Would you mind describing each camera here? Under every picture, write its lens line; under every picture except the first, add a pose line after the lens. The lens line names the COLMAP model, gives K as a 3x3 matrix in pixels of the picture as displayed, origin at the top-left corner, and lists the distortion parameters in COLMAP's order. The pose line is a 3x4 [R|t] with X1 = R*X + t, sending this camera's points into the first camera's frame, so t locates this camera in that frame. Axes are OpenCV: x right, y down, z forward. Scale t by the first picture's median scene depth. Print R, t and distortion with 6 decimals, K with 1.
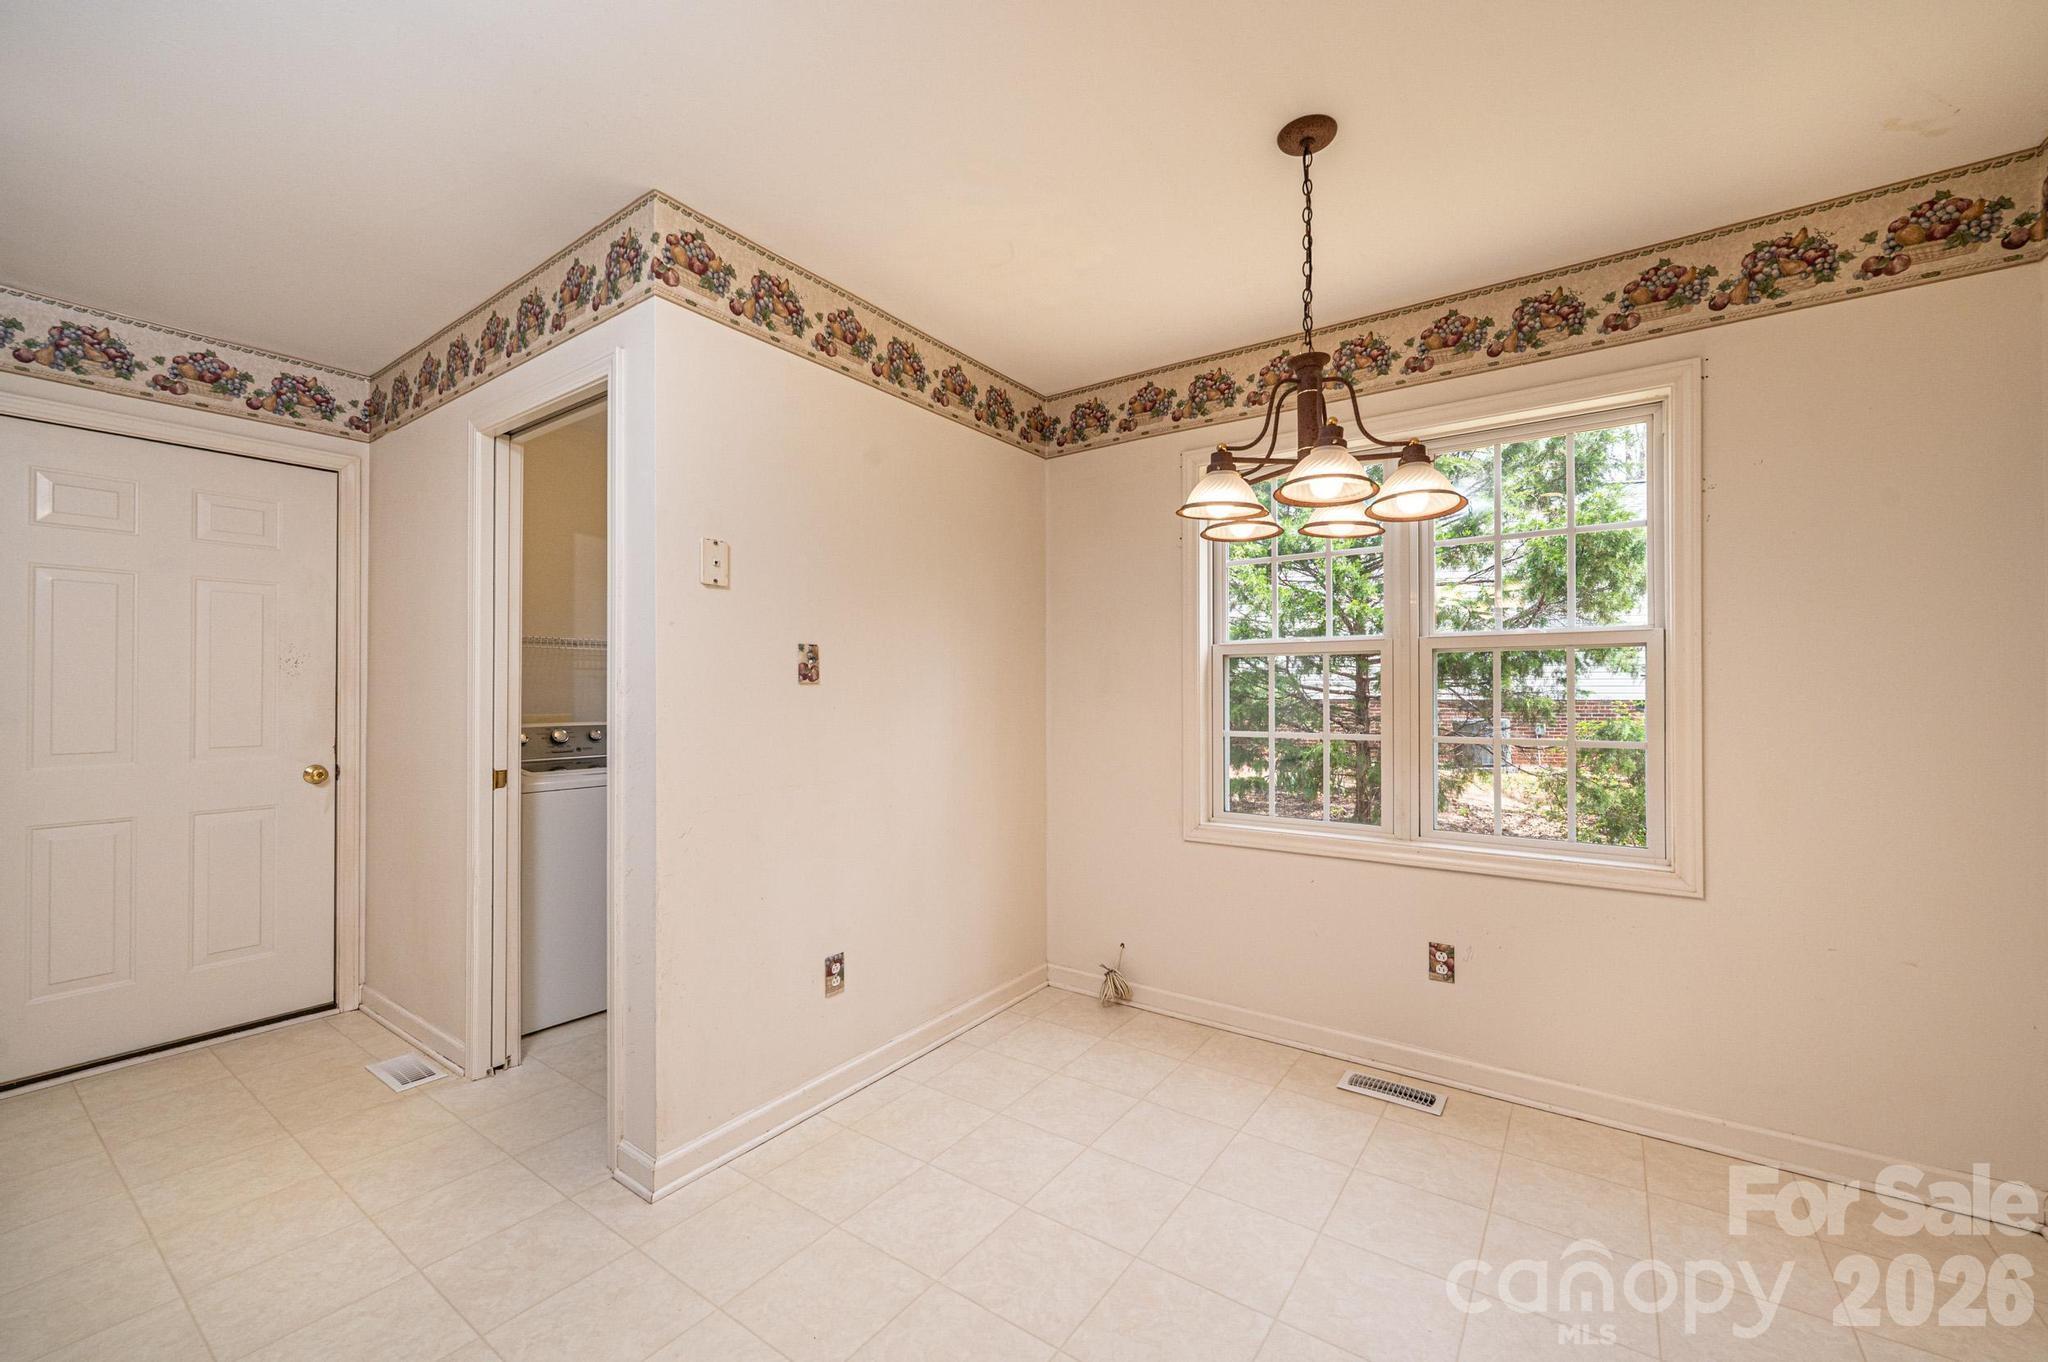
lens RADIAL K [[812.4, 0, 1026.6], [0, 812.4, 682.6], [0, 0, 1]] dist [-0.000831, 0.000522]
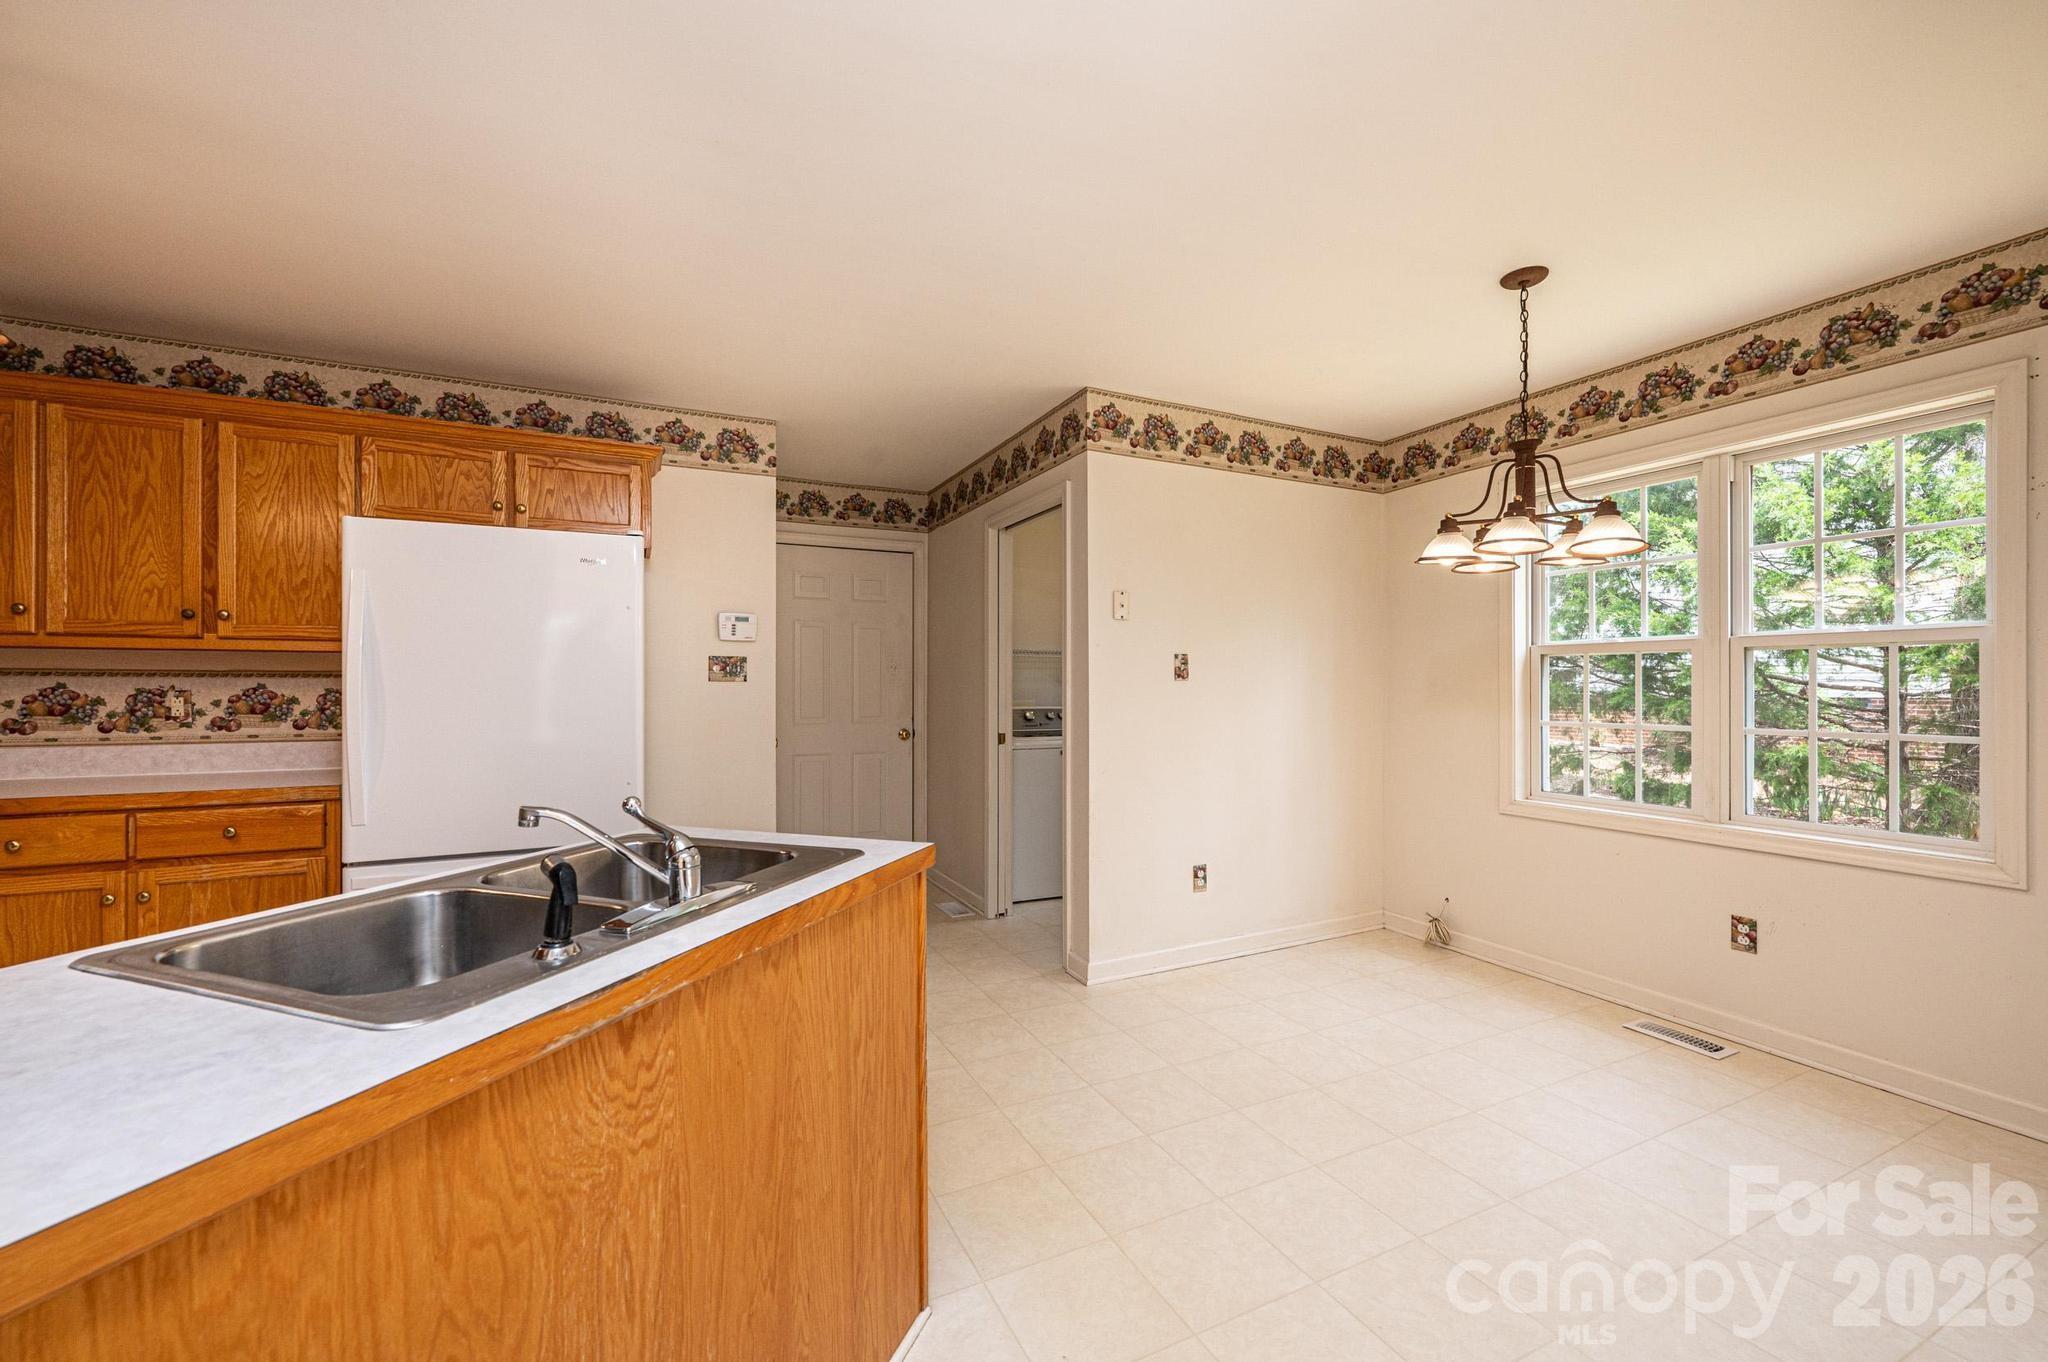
lens RADIAL K [[812.4, 0, 1024.1], [0, 812.4, 682.3], [0, 0, 1]] dist [-0.000831, 0.000522]
pose [[0.874173, -0.000216, -0.485615, 0.194527], [0.003302, 0.999979, 0.005499, -0.004325], [0.485604, -0.006410, 0.874156, -0.427227]]
